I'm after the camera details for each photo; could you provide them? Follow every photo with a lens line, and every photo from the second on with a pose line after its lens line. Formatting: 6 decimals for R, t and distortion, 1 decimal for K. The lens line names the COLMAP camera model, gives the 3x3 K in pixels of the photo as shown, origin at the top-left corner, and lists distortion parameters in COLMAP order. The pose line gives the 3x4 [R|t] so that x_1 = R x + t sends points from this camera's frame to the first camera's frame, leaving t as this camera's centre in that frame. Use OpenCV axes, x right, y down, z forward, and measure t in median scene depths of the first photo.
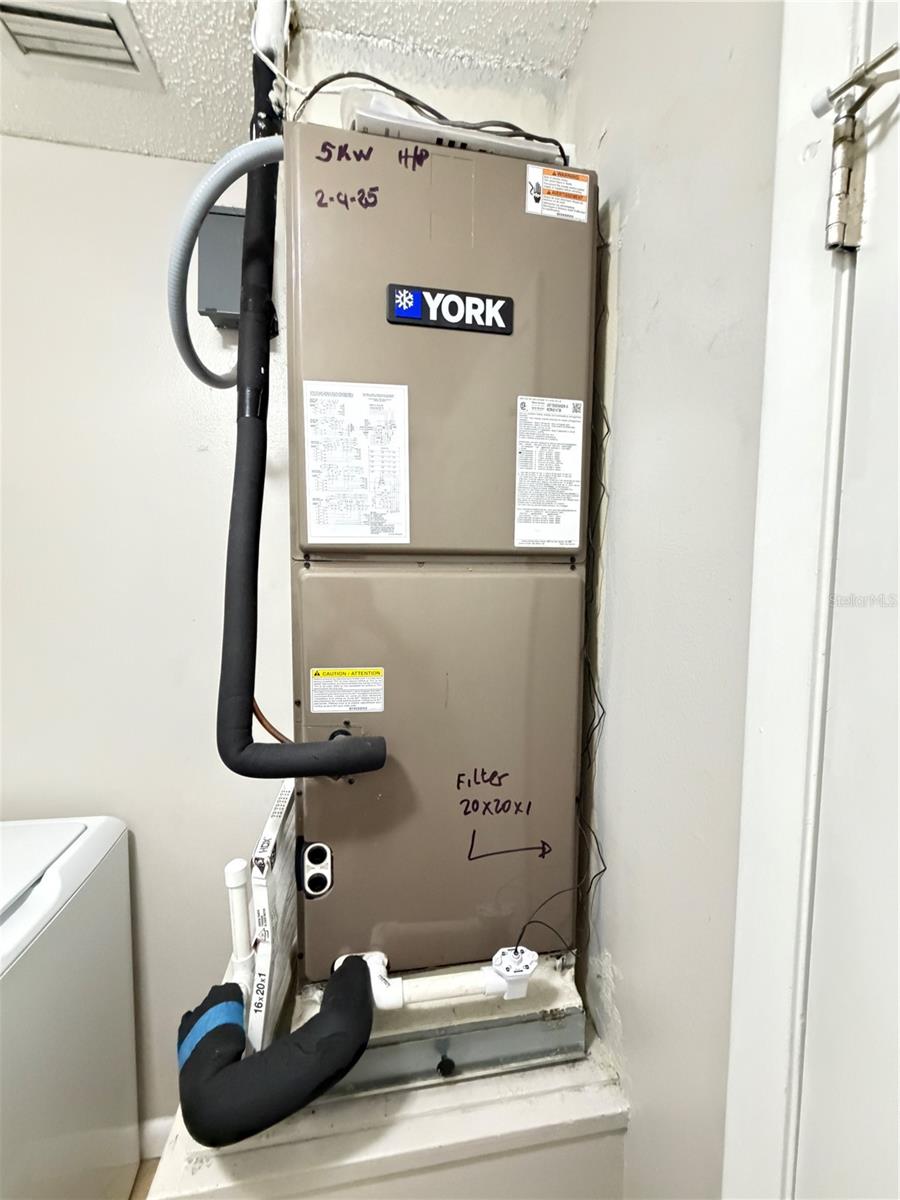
lens RADIAL K [[476.5, 0, 448.8], [0, 476.5, 592.3], [0, 0, 1]] dist [-0.000324, 0.000281]
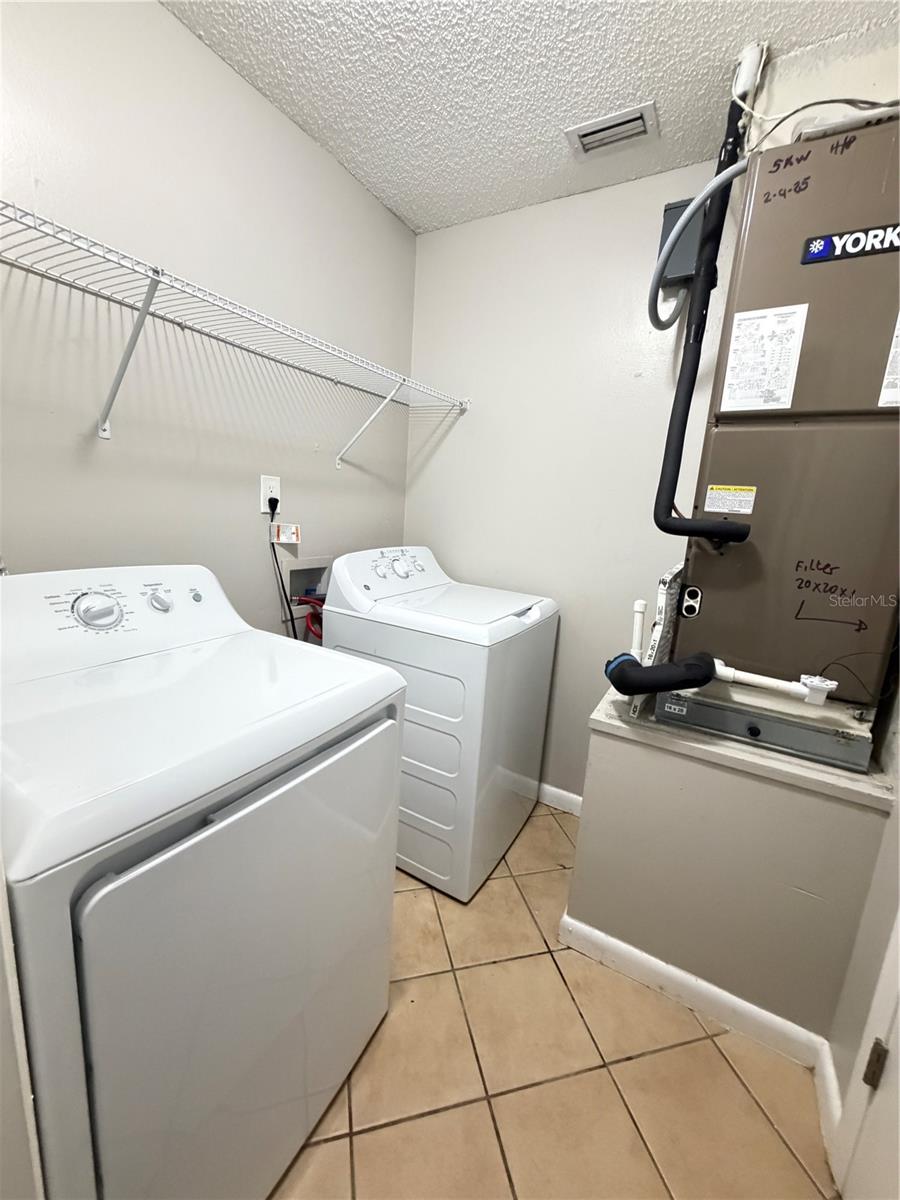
lens RADIAL K [[476.5, 0, 448.0], [0, 476.5, 598.3], [0, 0, 1]] dist [-0.000324, 0.000281]
pose [[0.769086, 0.164208, -0.617691, 0.131528], [-0.102588, 0.985618, 0.134287, 0.441506], [0.630858, -0.039911, 0.774871, -1.021029]]
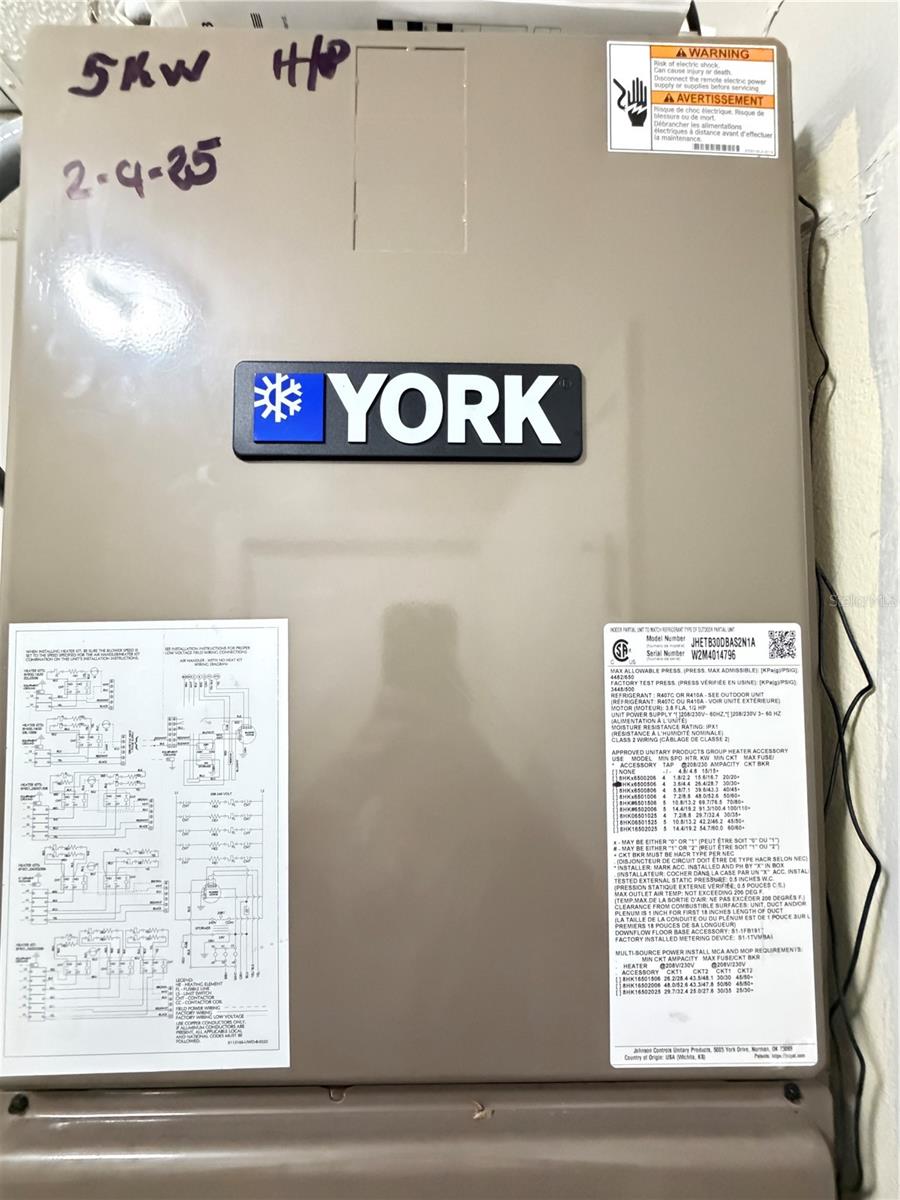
lens RADIAL K [[476.5, 0, 463.1], [0, 476.5, 587.7], [0, 0, 1]] dist [-0.000324, 0.000281]
pose [[0.986516, -0.019090, -0.162546, 0.103375], [-0.002081, 0.991631, -0.129085, -0.406138], [0.163650, 0.127683, 0.978221, 0.657601]]
